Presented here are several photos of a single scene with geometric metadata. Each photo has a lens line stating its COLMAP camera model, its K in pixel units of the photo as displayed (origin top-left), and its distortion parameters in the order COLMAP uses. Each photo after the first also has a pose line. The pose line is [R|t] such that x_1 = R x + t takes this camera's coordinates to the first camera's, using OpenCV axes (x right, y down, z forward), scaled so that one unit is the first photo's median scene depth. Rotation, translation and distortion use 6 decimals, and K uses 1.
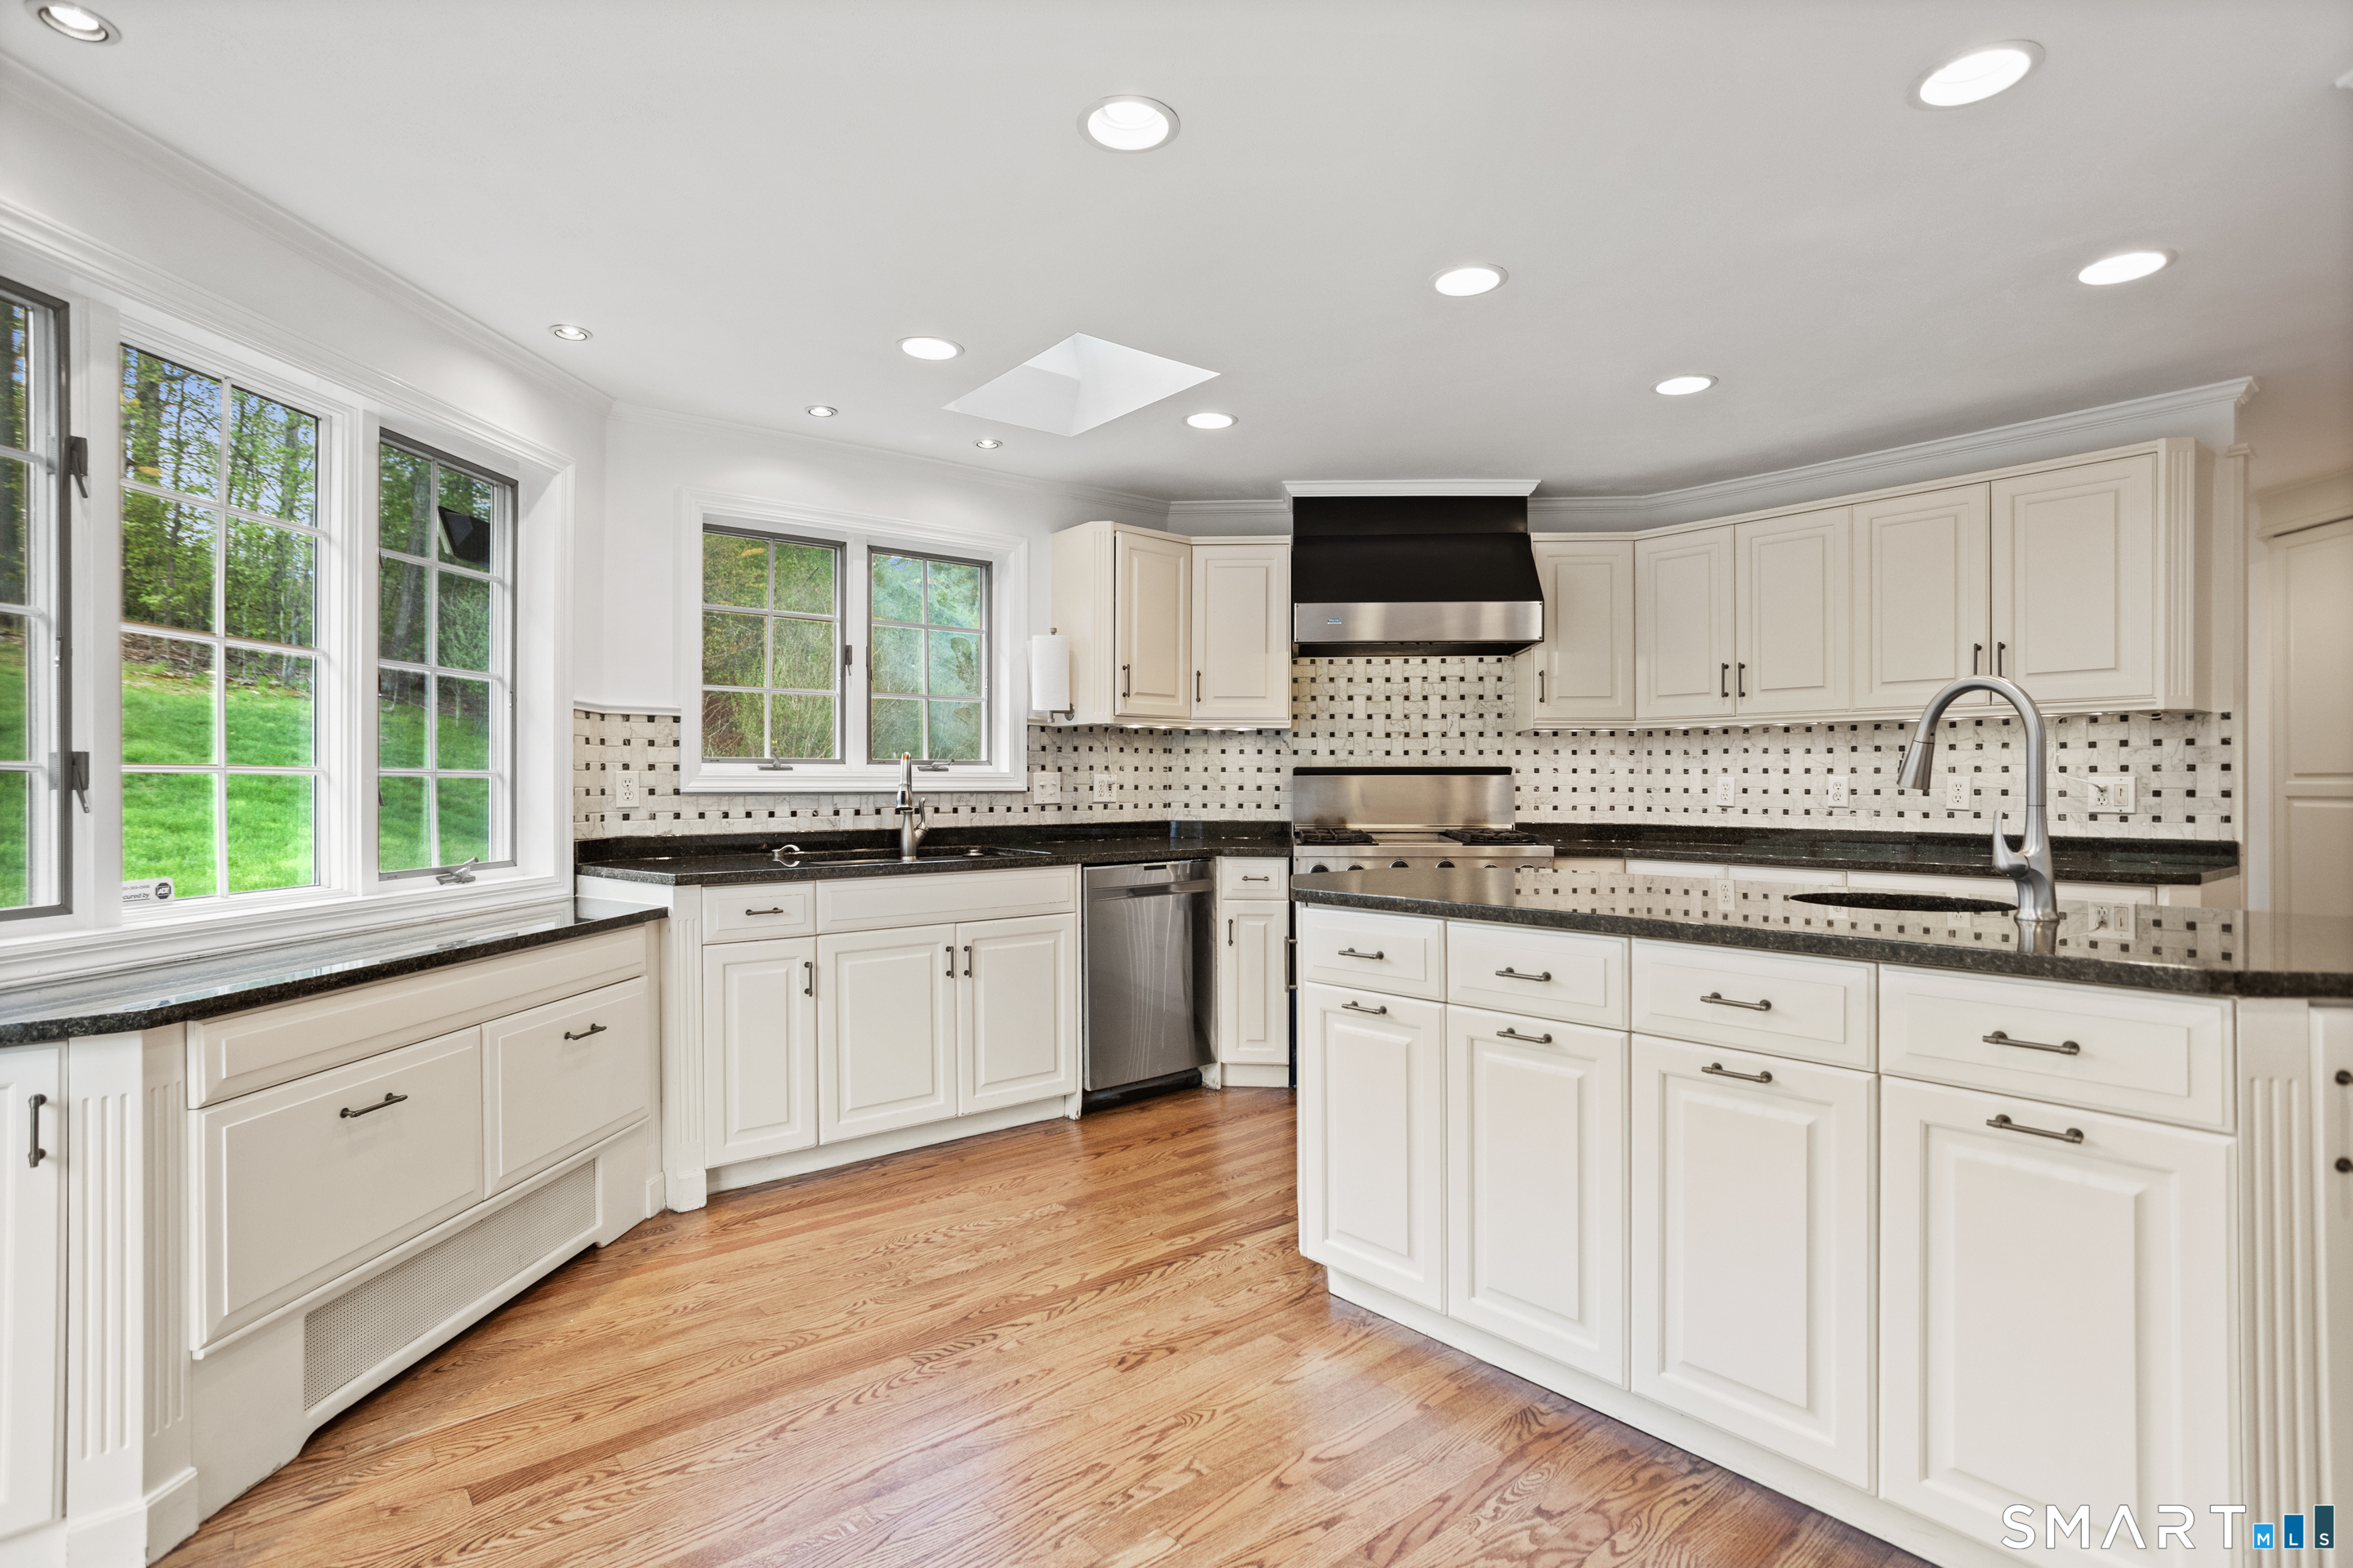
lens RADIAL K [[1157.9, 0, 1170.6], [0, 1157.9, 785.8], [0, 0, 1]] dist [-0.046454, 0.035662]
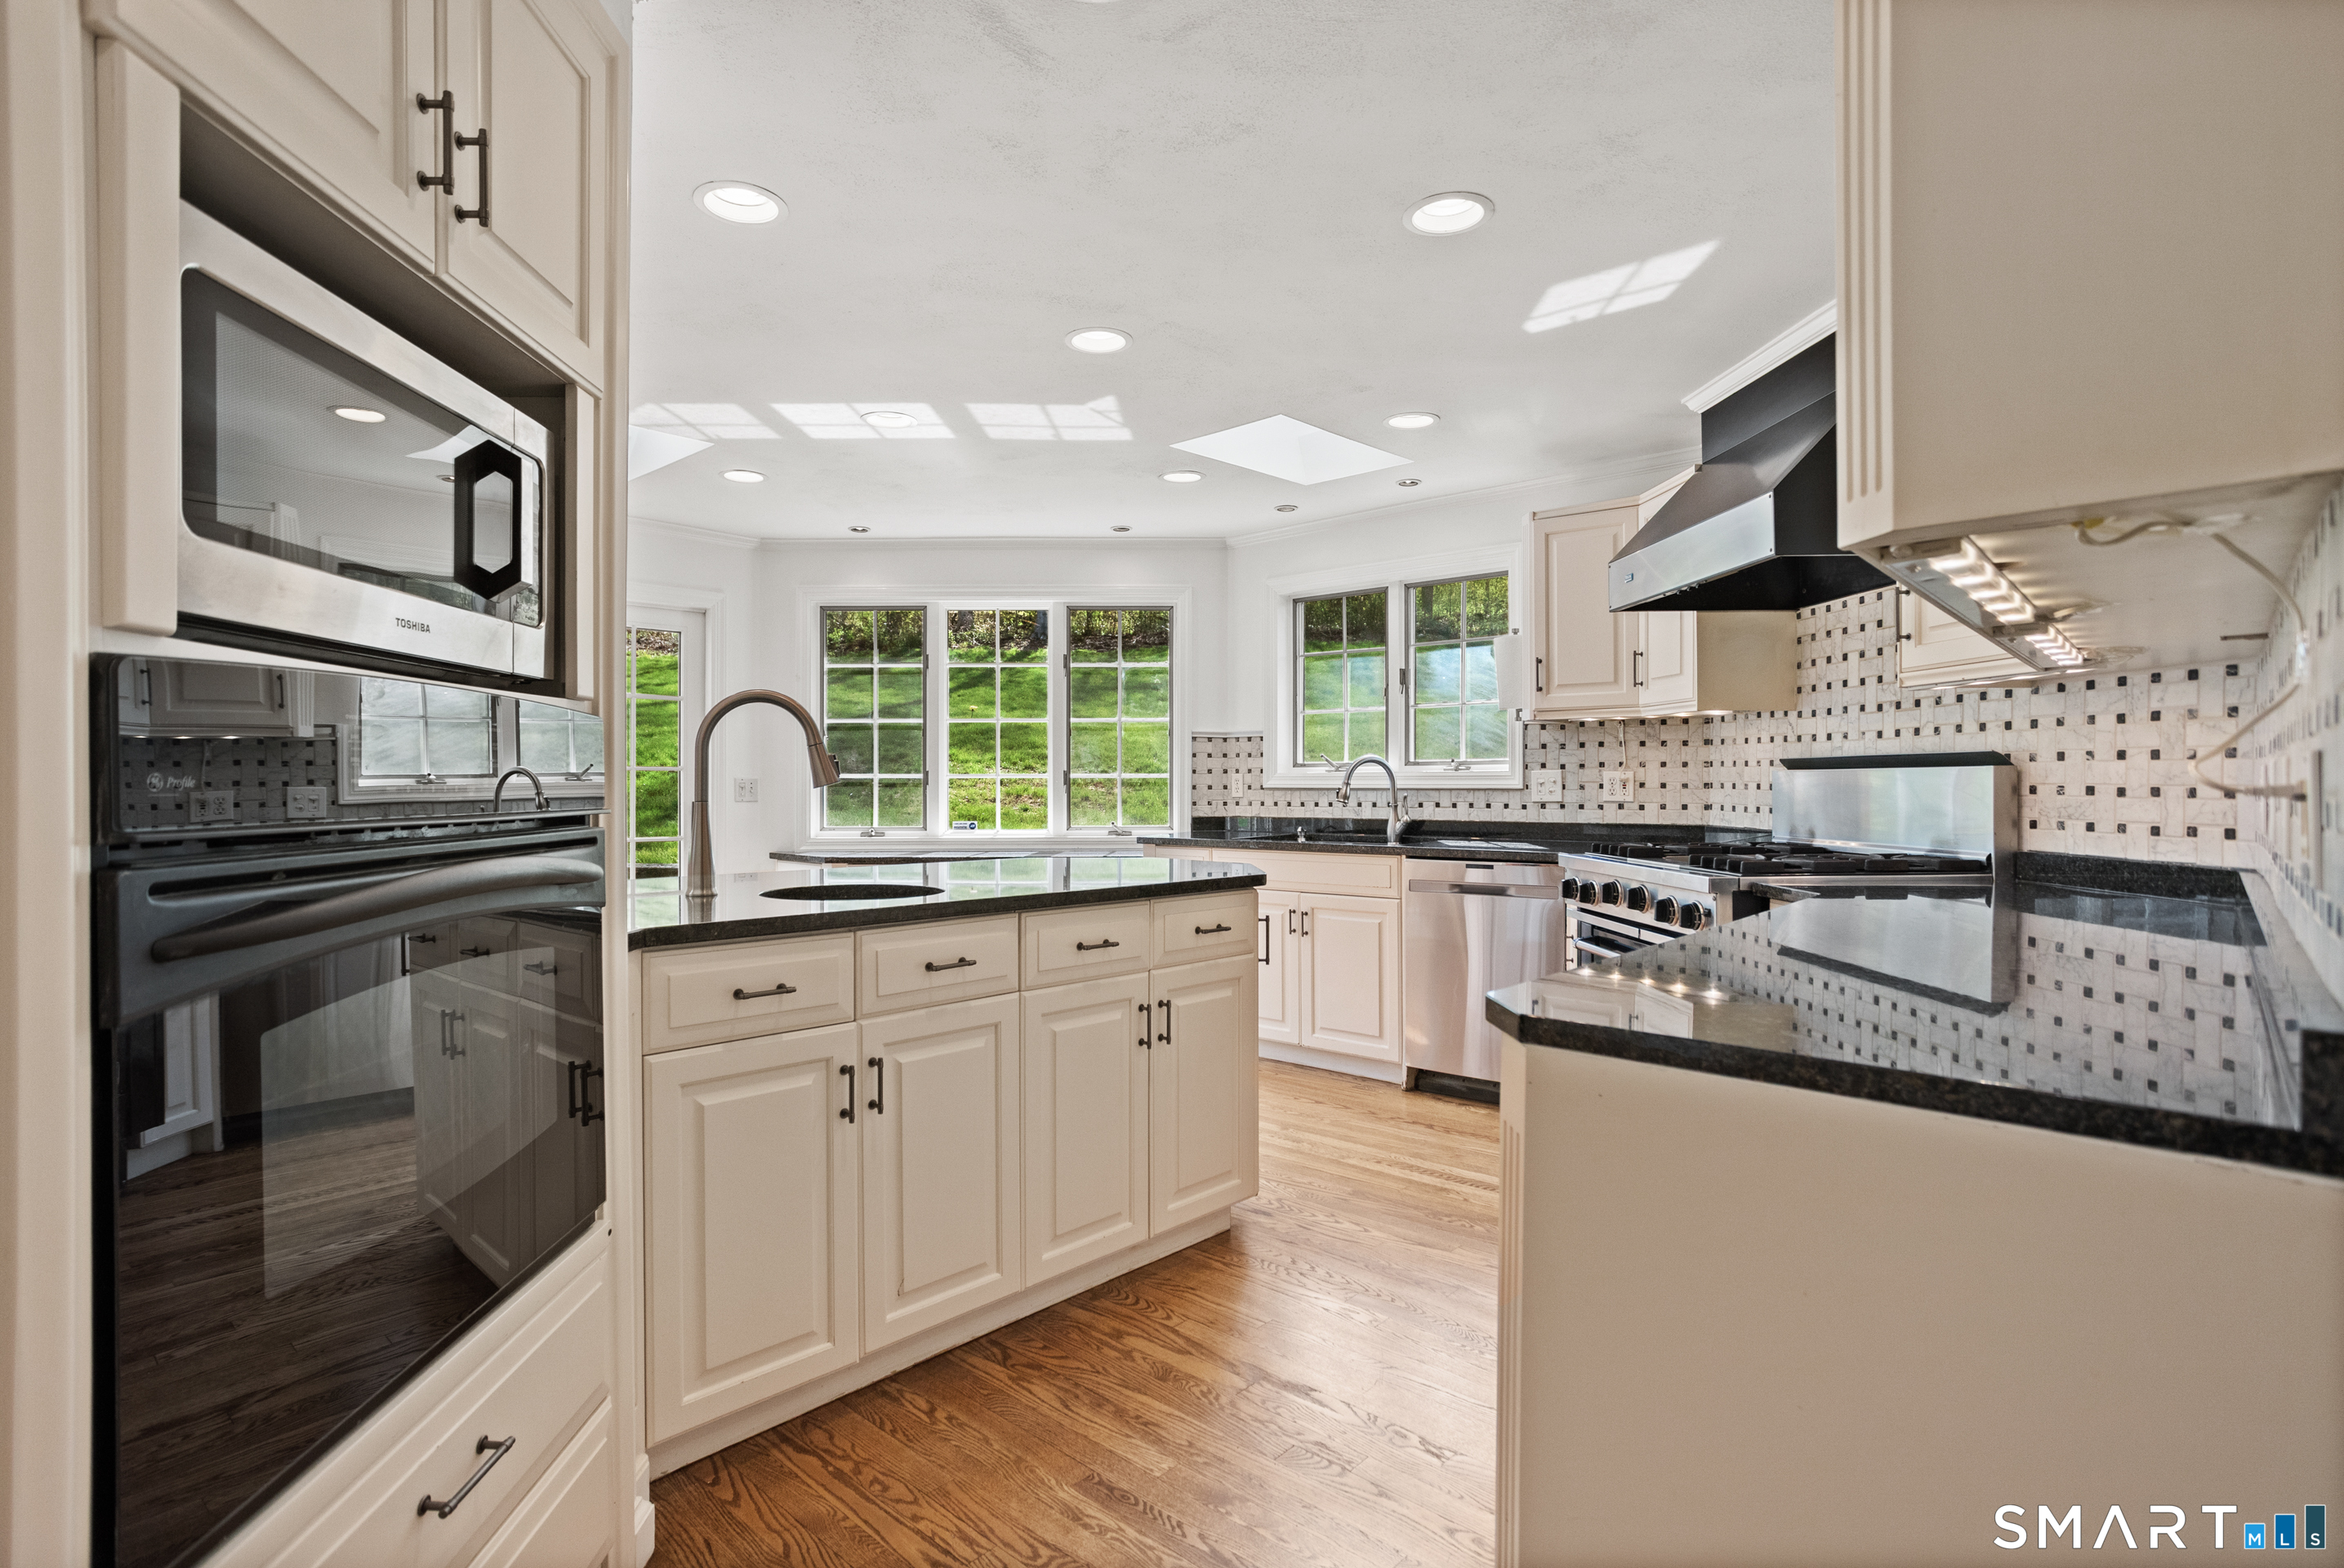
lens RADIAL K [[1146.7, 0, 1153.1], [0, 1146.7, 783.1], [0, 0, 1]] dist [-0.056031, 0.042033]
pose [[0.127031, 0.000200, -0.991899, 0.811517], [-0.000830, 1.000000, 0.000095, -0.000308], [0.991898, 0.000811, 0.127032, 0.531427]]
